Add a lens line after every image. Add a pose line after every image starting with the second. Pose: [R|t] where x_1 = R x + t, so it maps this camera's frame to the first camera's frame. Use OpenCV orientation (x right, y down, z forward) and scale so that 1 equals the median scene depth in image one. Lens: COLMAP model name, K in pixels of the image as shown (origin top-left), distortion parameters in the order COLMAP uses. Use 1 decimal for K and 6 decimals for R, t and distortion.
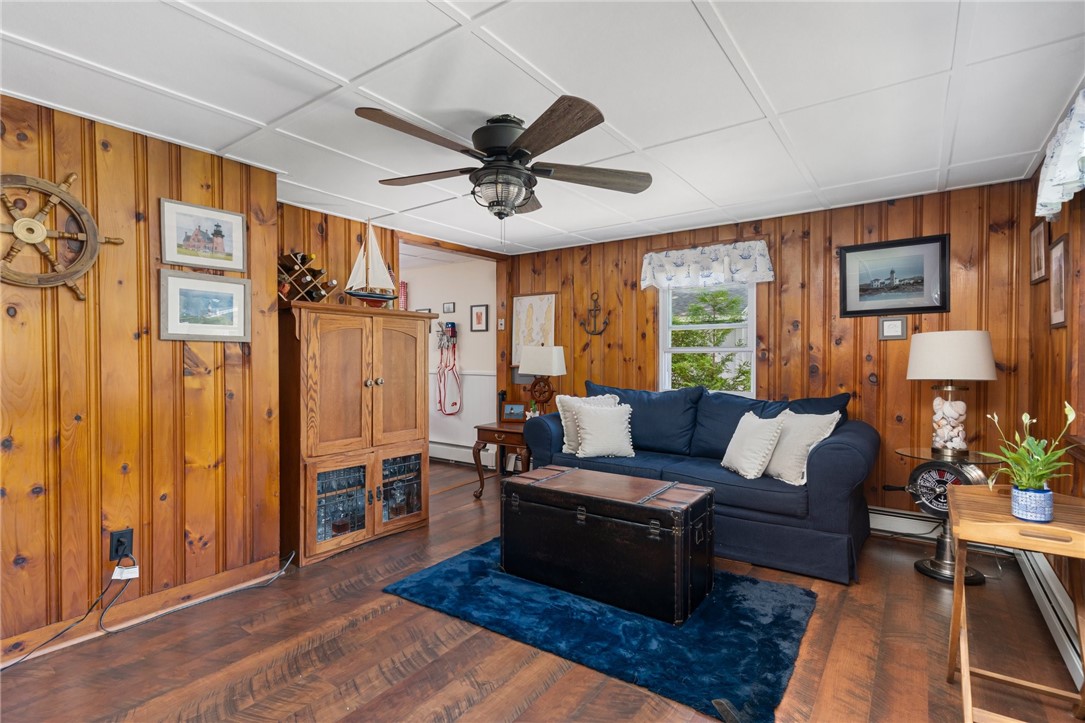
lens RADIAL K [[523.0, 0, 538.7], [0, 523.0, 364.0], [0, 0, 1]] dist [0.000202, 0.000032]
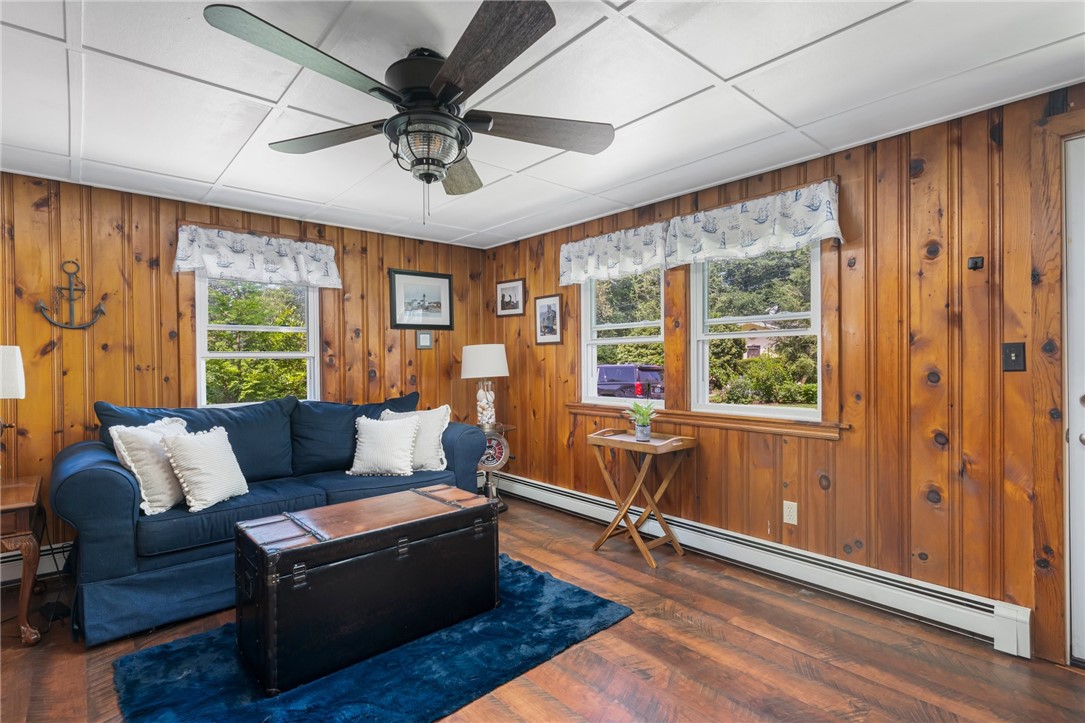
lens RADIAL K [[523.0, 0, 538.7], [0, 523.0, 364.0], [0, 0, 1]] dist [0.000202, 0.000032]
pose [[0.224545, -0.006183, 0.974444, -0.465840], [0.021310, 0.999772, 0.001433, -0.004049], [-0.974231, 0.020444, 0.224626, 0.396198]]
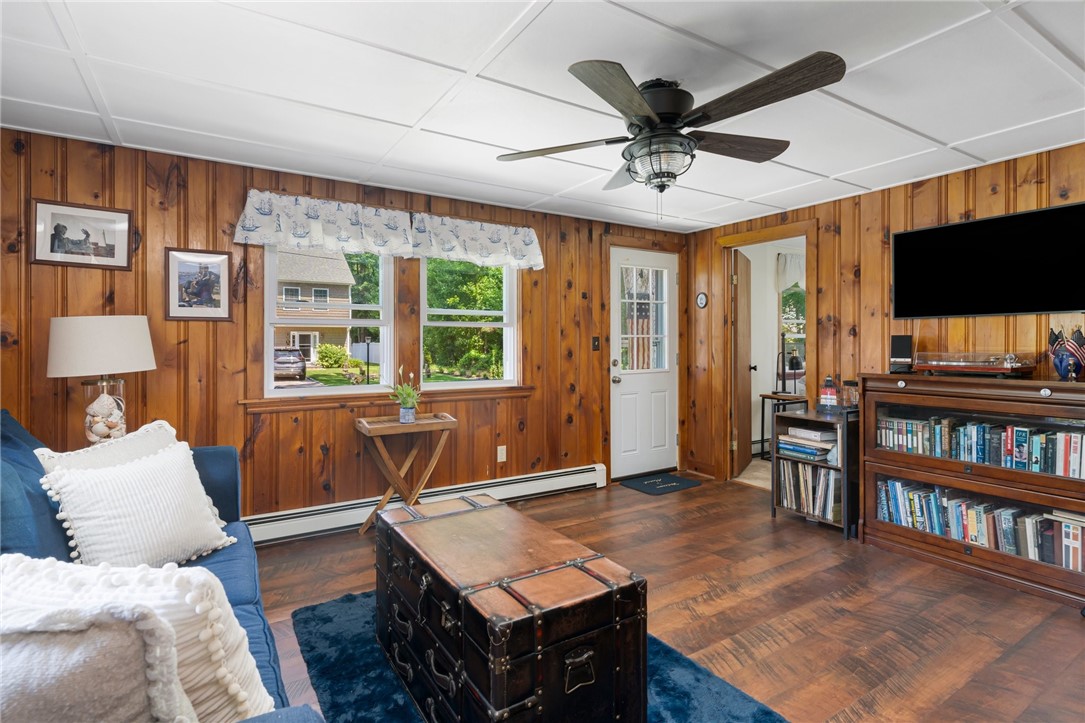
lens RADIAL K [[527.8, 0, 529.7], [0, 527.8, 344.3], [0, 0, 1]] dist [0.000267, -0.000110]
pose [[-0.921920, 0.002477, 0.387372, -0.126967], [0.008302, 0.999876, 0.013363, -0.014844], [-0.387291, 0.015535, -0.921826, 1.145152]]
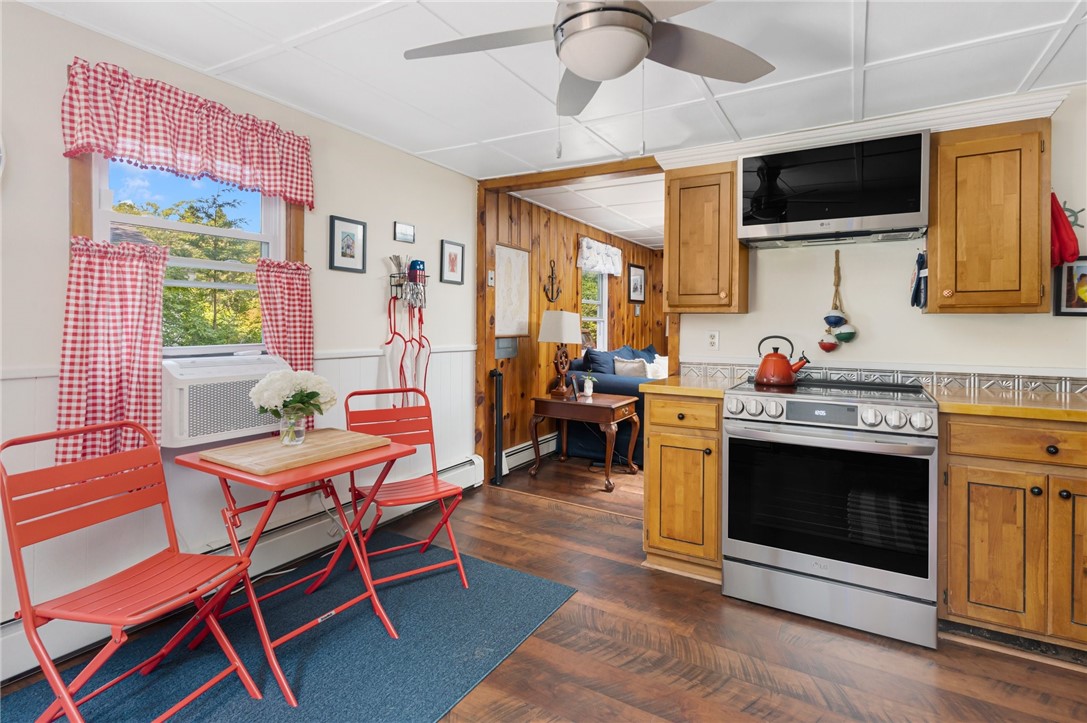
lens RADIAL K [[533.6, 0, 541.2], [0, 533.6, 326.2], [0, 0, 1]] dist [-0.000360, -0.000019]
pose [[-0.092246, -0.000686, 0.995736, -1.125028], [0.006582, 0.999977, 0.001299, -0.014192], [-0.995714, 0.006674, -0.092240, 1.386605]]
